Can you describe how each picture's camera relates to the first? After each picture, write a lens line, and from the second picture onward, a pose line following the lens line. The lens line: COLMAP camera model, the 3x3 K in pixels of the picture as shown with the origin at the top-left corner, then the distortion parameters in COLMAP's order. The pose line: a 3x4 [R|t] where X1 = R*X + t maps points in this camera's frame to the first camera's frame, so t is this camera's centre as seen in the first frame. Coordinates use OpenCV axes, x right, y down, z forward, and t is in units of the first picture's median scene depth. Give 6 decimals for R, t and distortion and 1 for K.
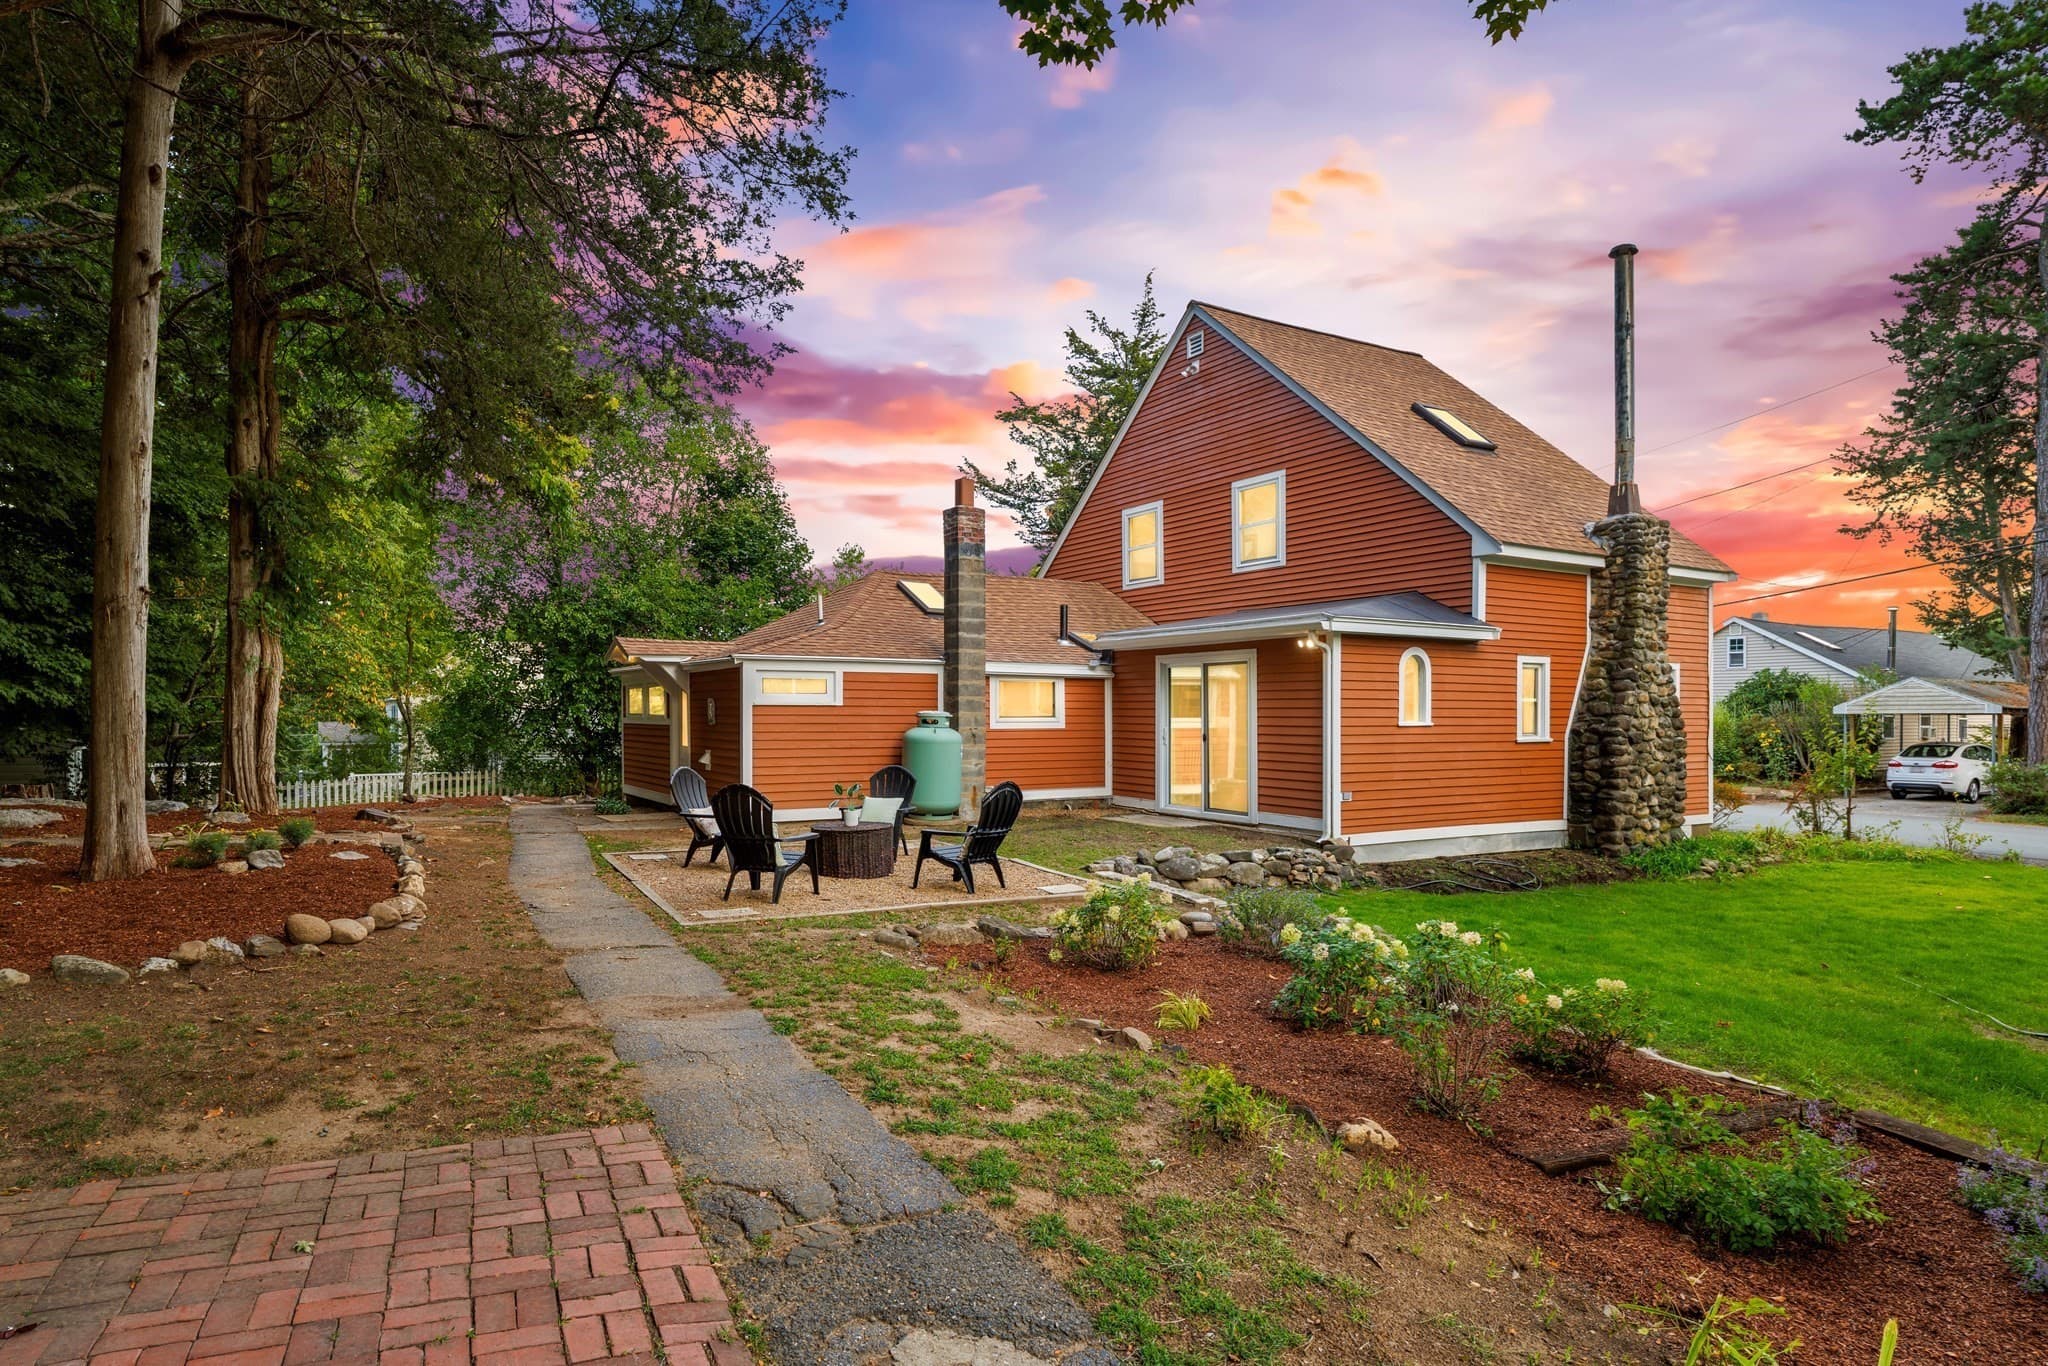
lens RADIAL K [[1155.4, 0, 978.9], [0, 1155.4, 694.2], [0, 0, 1]] dist [0.005404, 0.000190]
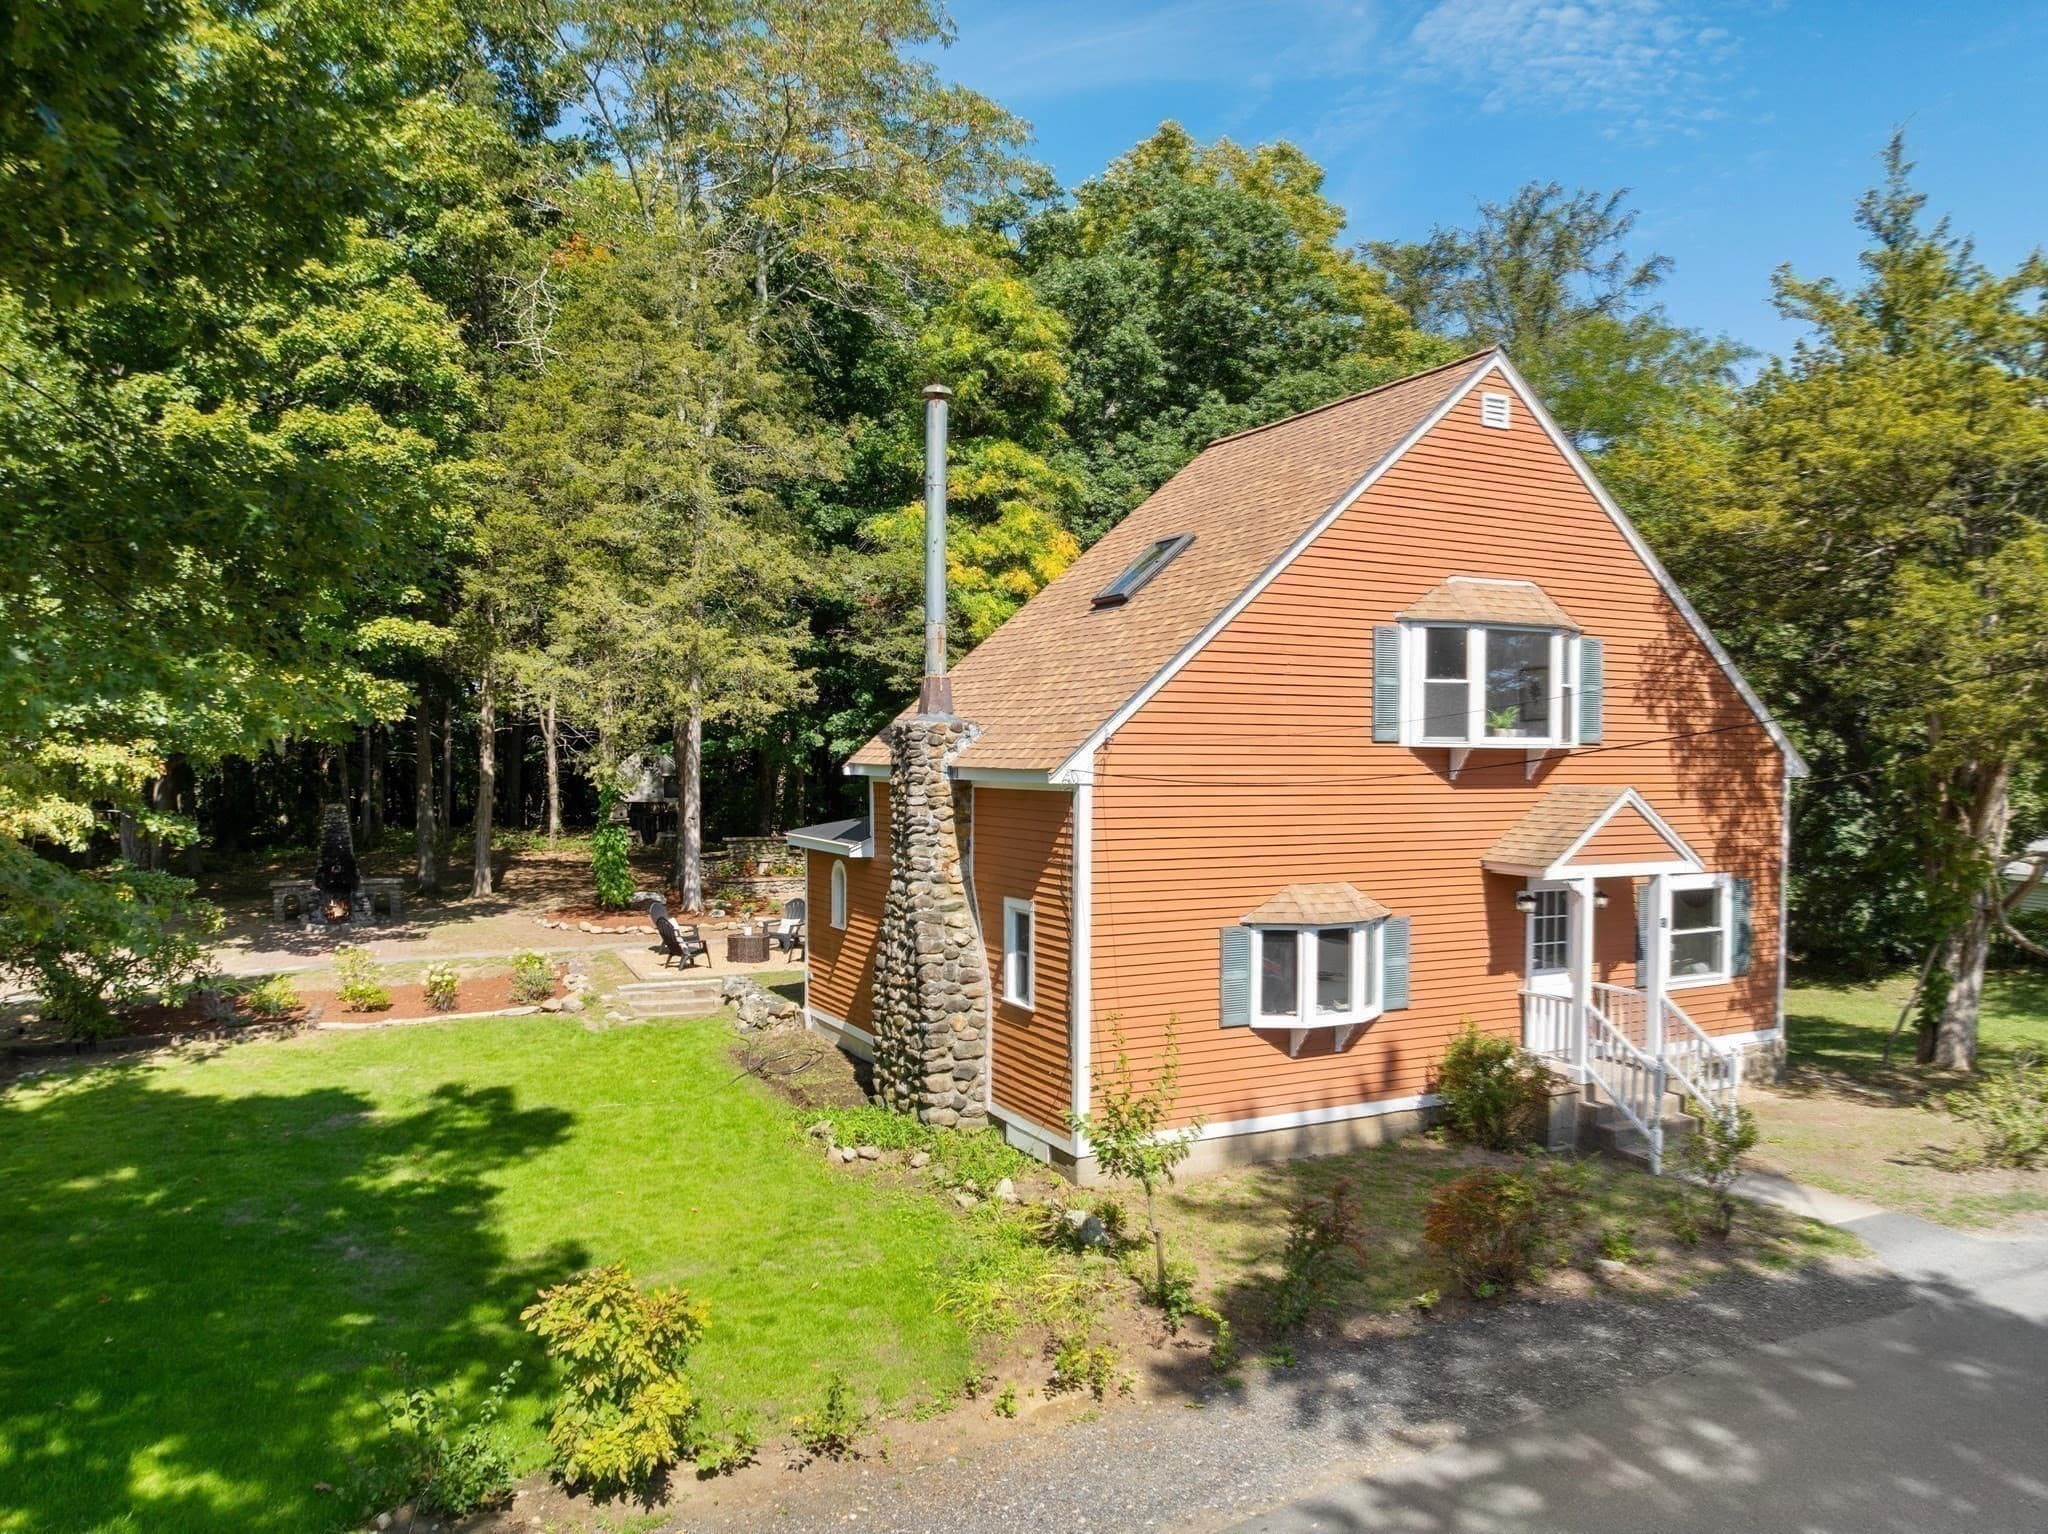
lens RADIAL K [[1432.9, 0, 1024.0], [0, 1432.9, 767.0], [0, 0, 1]] dist [-0.013481, -0.002391]
pose [[-0.033132, 0.001951, -0.999449, 1.677969], [0.010054, 0.999948, 0.001619, -0.125925], [0.999400, -0.009995, -0.033150, 1.165333]]
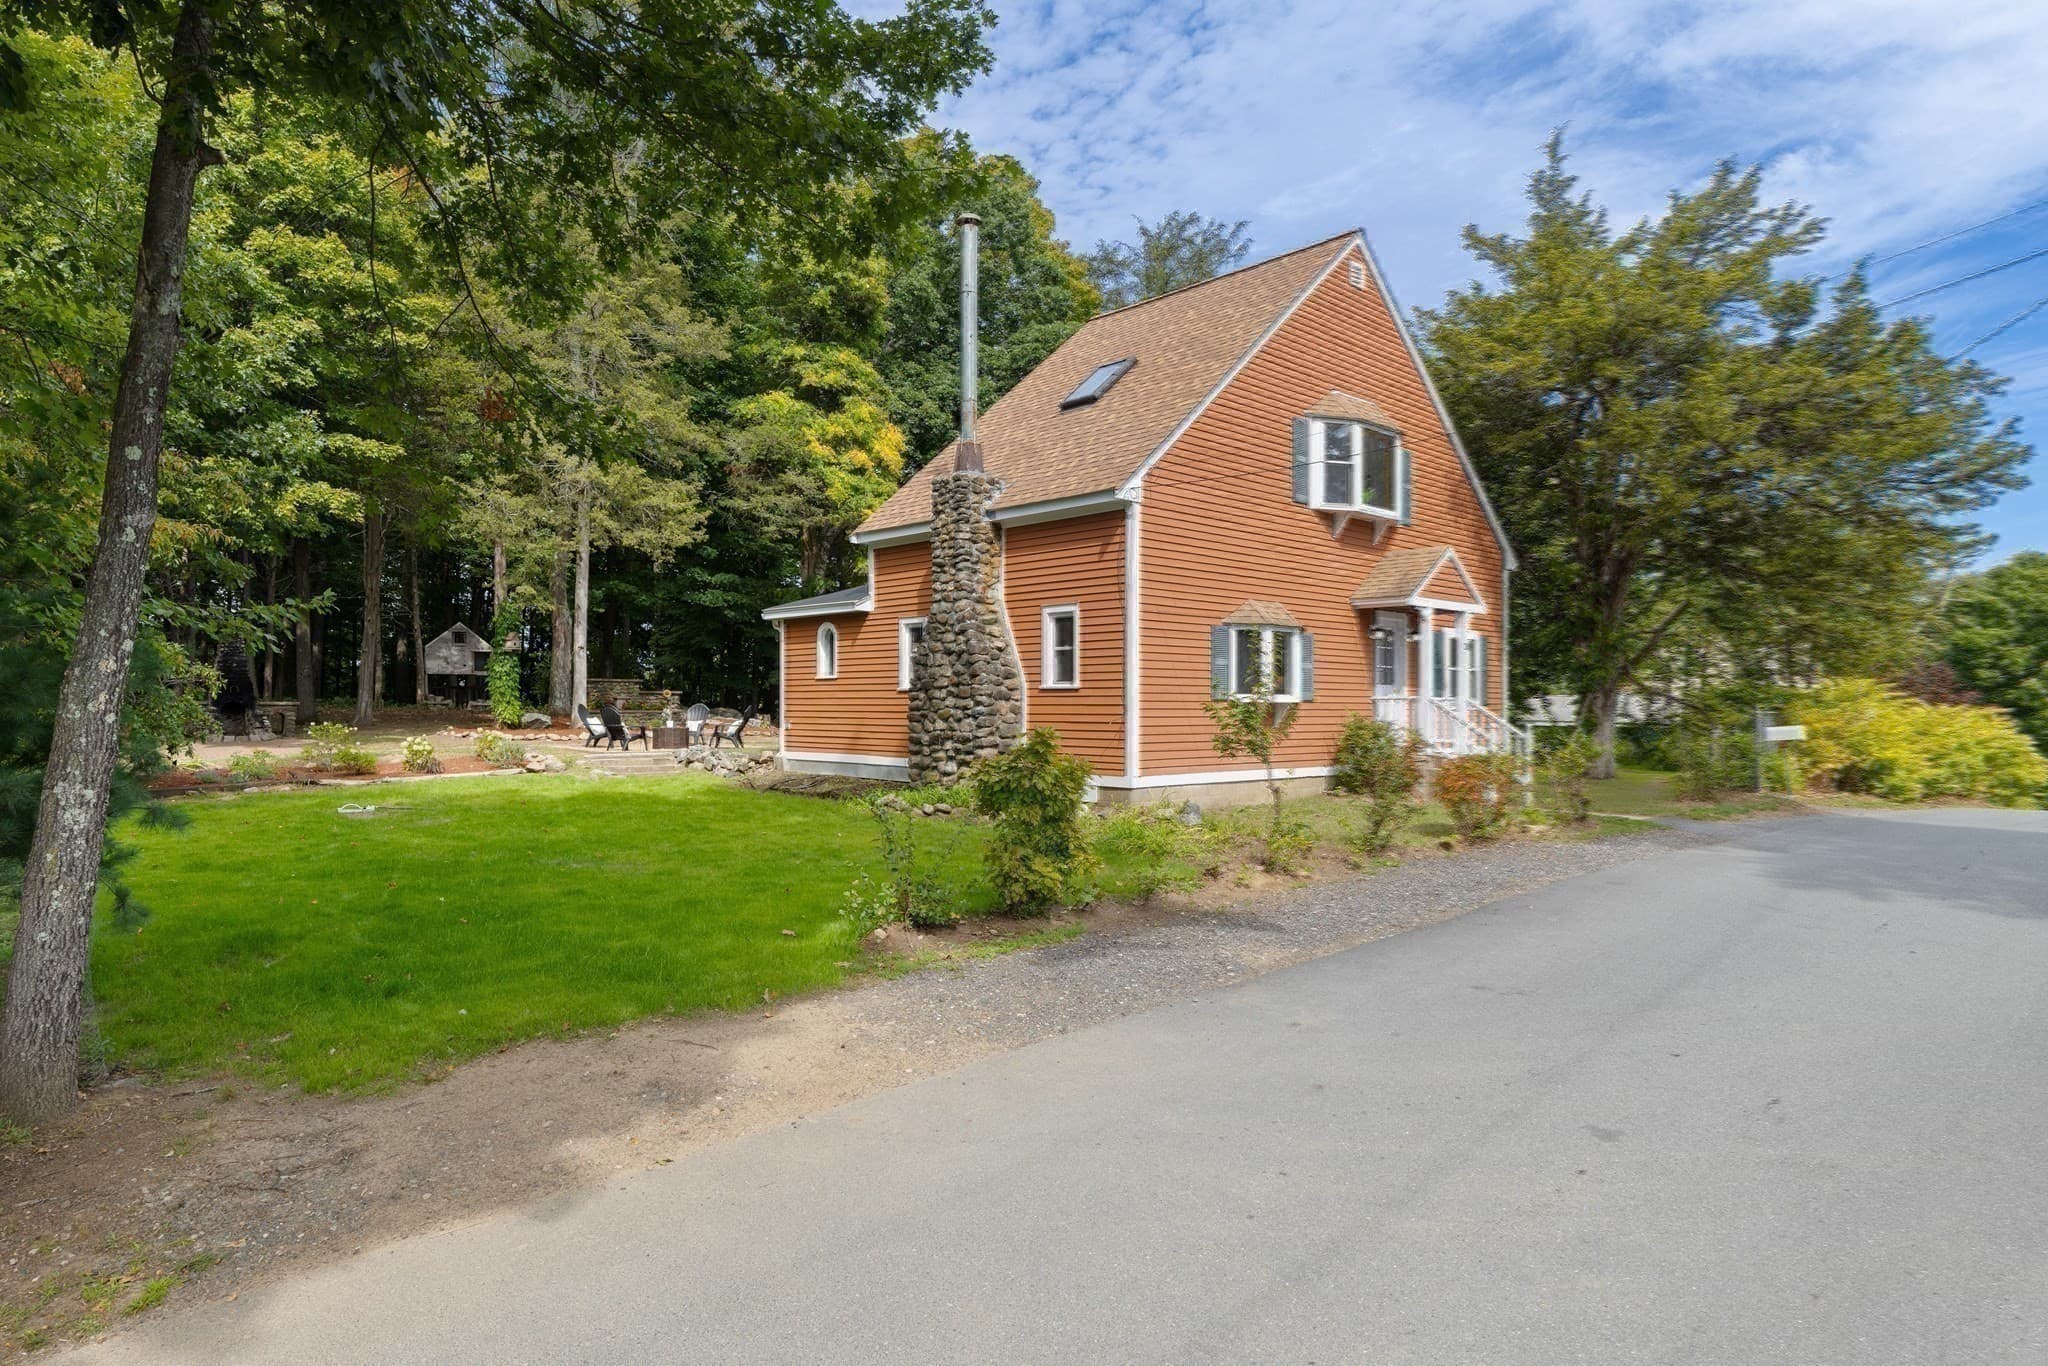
lens RADIAL K [[1155.4, 0, 978.9], [0, 1155.4, 694.2], [0, 0, 1]] dist [0.005404, 0.000190]
pose [[0.222774, -0.010745, -0.974811, 1.673046], [0.013029, 0.999883, -0.008044, 0.056342], [0.974783, -0.010908, 0.222888, 0.822241]]
